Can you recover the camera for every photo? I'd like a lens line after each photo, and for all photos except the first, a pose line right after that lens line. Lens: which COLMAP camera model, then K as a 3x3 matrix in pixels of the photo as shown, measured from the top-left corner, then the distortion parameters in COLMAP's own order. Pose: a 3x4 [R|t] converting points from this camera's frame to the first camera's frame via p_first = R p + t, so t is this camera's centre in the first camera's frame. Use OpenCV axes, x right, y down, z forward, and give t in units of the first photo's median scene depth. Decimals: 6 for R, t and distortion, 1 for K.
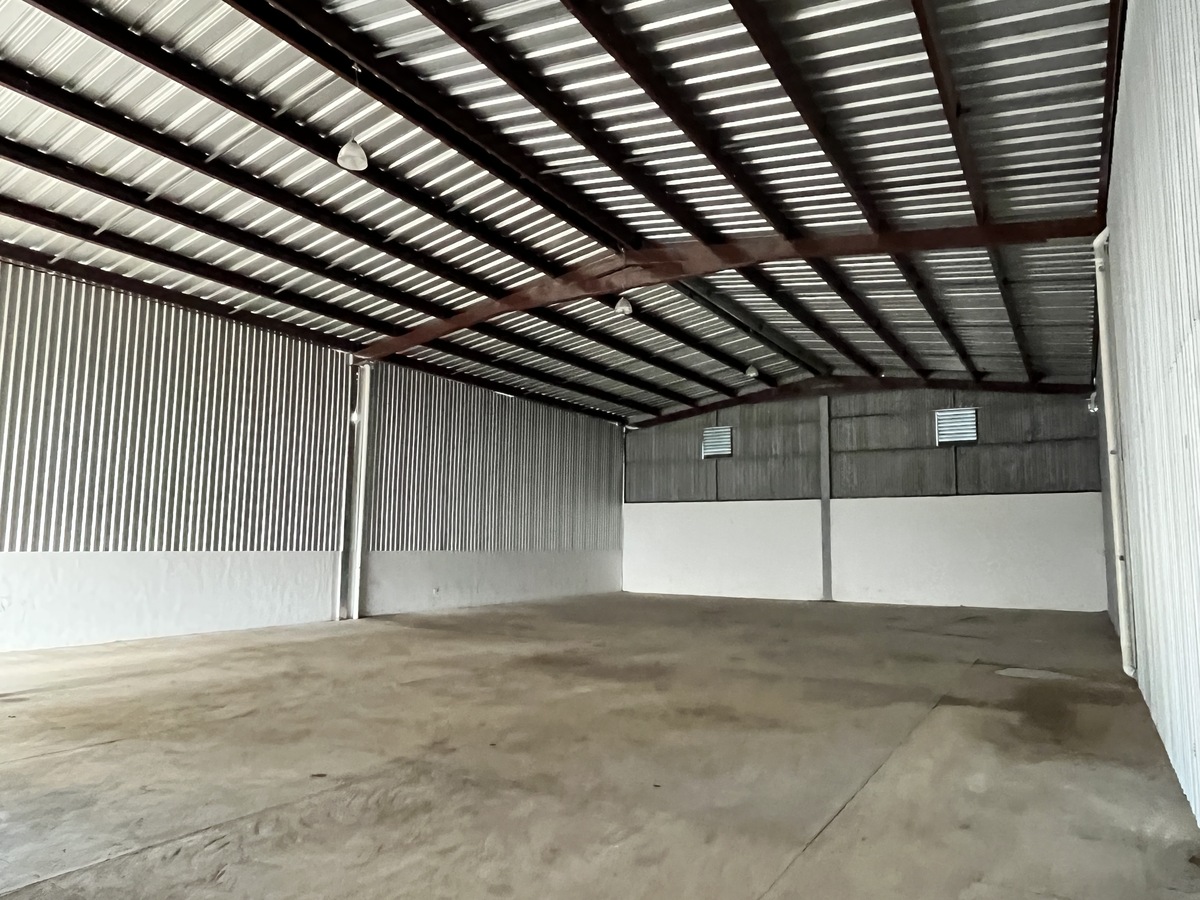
lens RADIAL K [[774.4, 0, 593.8], [0, 774.4, 452.9], [0, 0, 1]] dist [0.006958, -0.010153]
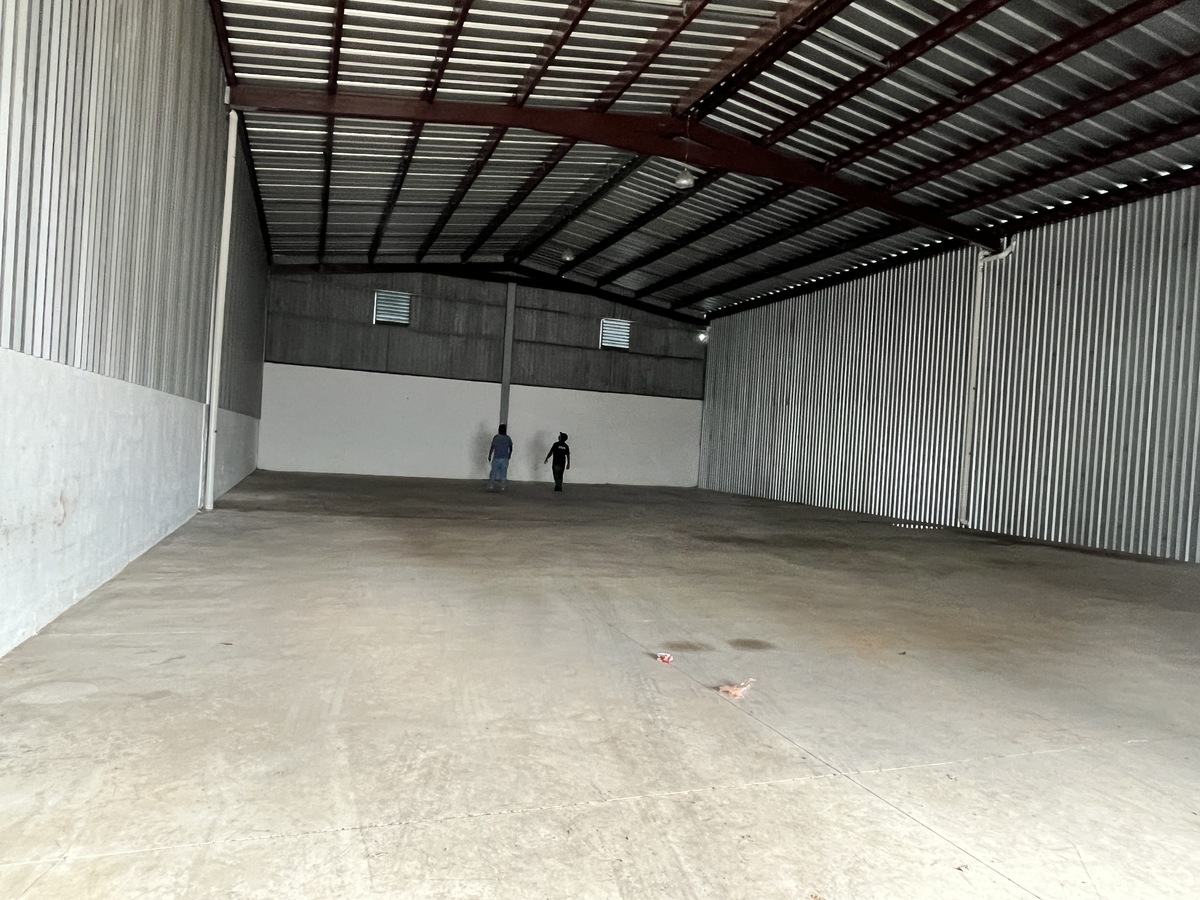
lens RADIAL K [[774.4, 0, 591.2], [0, 774.4, 458.9], [0, 0, 1]] dist [0.006958, -0.010153]
pose [[0.602384, 0.016777, 0.798030, -0.463504], [-0.147629, 0.984872, 0.090731, 0.047776], [-0.784436, -0.172467, 0.595748, 0.271119]]
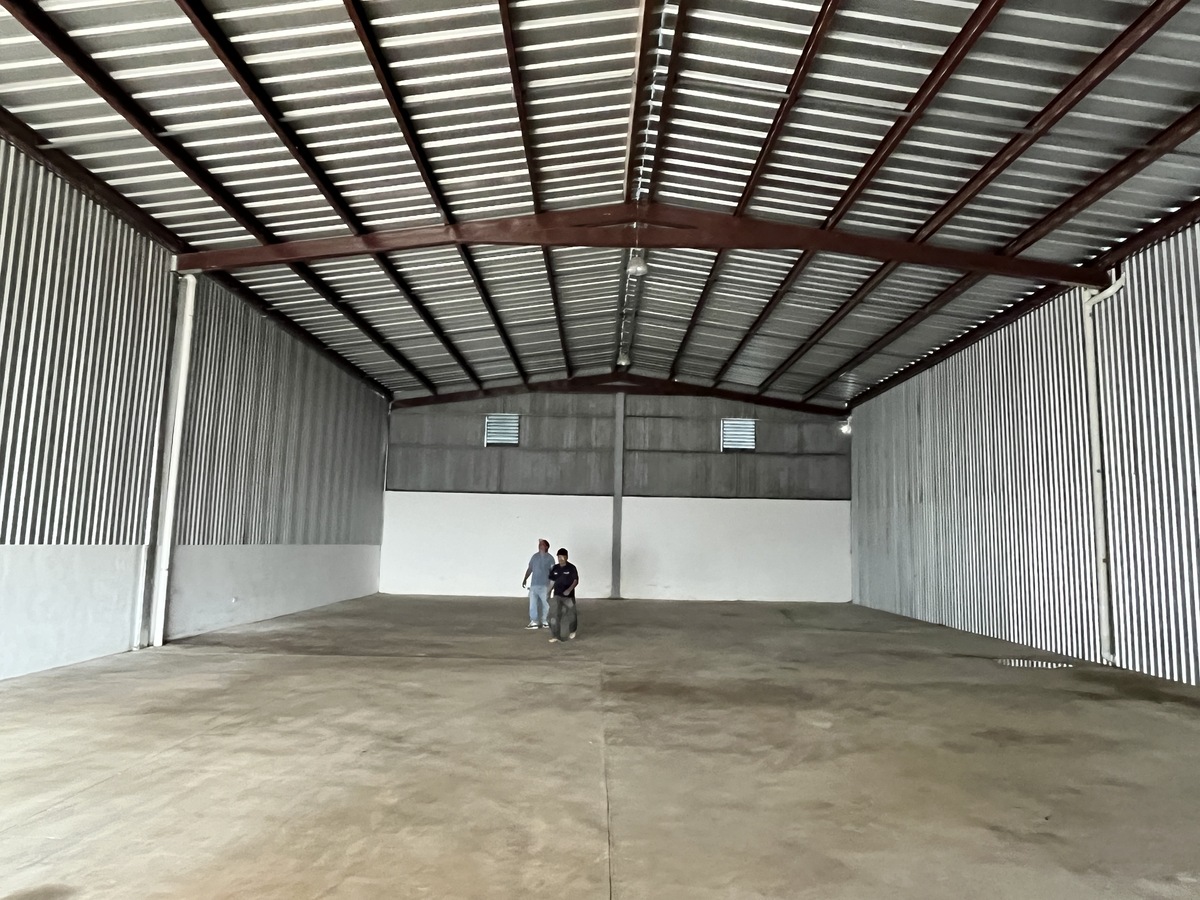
lens RADIAL K [[774.4, 0, 597.1], [0, 774.4, 447.4], [0, 0, 1]] dist [0.006958, -0.010153]
pose [[0.848581, 0.075574, 0.523640, -0.251874], [-0.077041, 0.996846, -0.019021, 0.018154], [-0.523426, -0.024201, 0.851727, 0.165073]]
